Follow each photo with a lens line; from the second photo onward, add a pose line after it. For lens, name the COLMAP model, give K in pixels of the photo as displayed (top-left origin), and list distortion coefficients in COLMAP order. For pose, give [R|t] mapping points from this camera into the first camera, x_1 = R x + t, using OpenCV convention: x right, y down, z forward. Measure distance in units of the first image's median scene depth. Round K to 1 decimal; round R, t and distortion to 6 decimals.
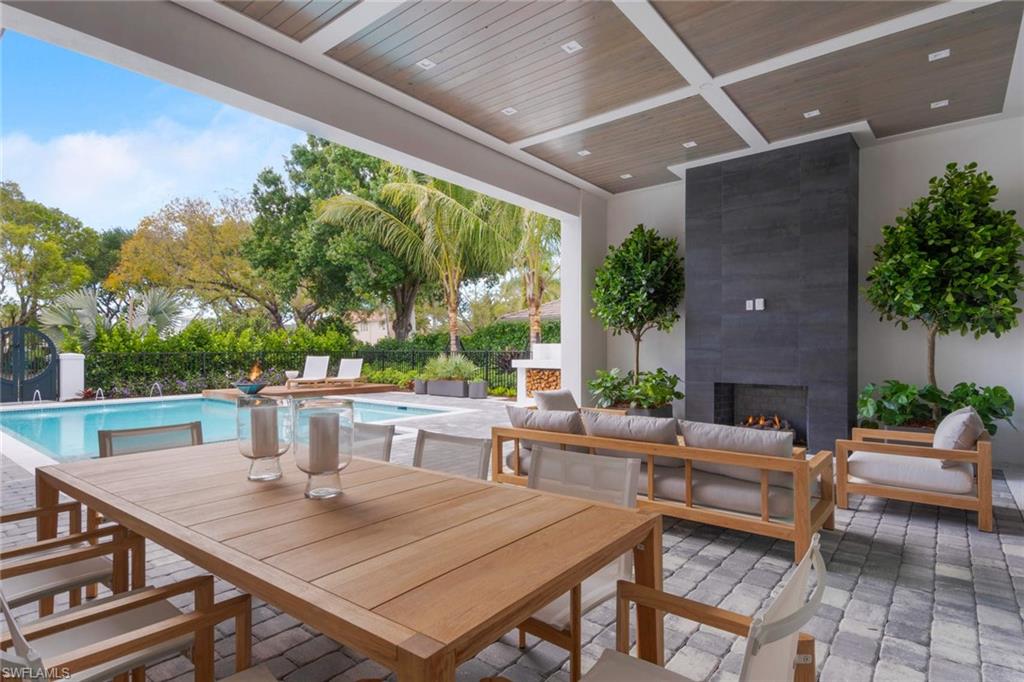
lens RADIAL K [[542.6, 0, 487.2], [0, 542.6, 347.7], [0, 0, 1]] dist [0.016505, -0.006778]
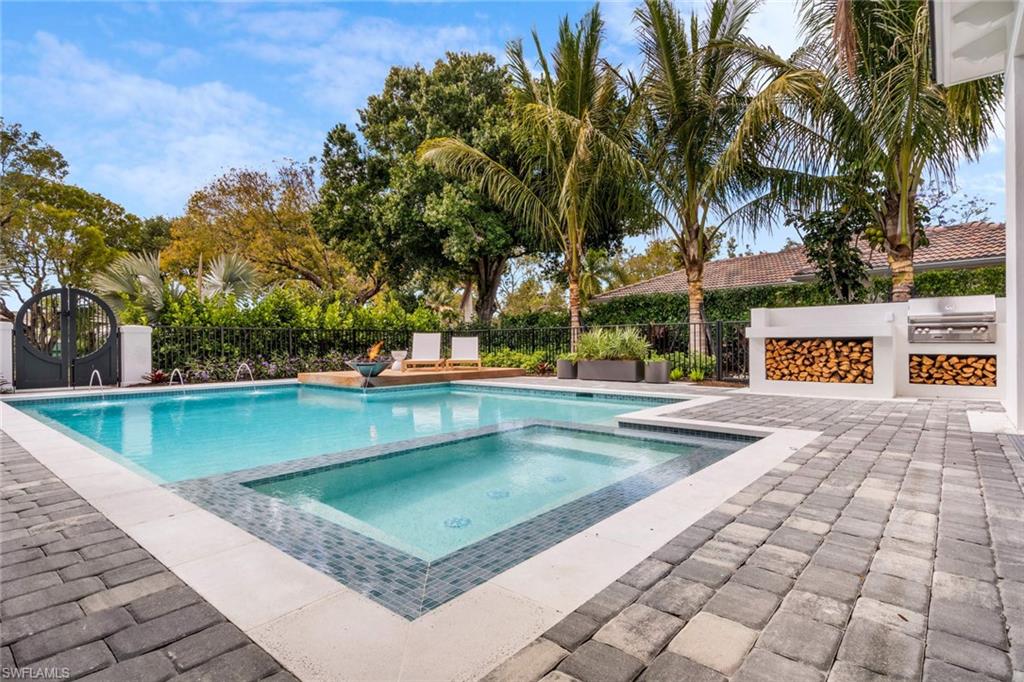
lens RADIAL K [[542.6, 0, 508.4], [0, 542.6, 341.0], [0, 0, 1]] dist [0.016505, -0.006778]
pose [[0.999788, -0.003504, -0.020297, -0.164343], [0.003533, 0.999993, 0.001412, 0.025207], [0.020292, -0.001483, 0.999793, 0.179669]]
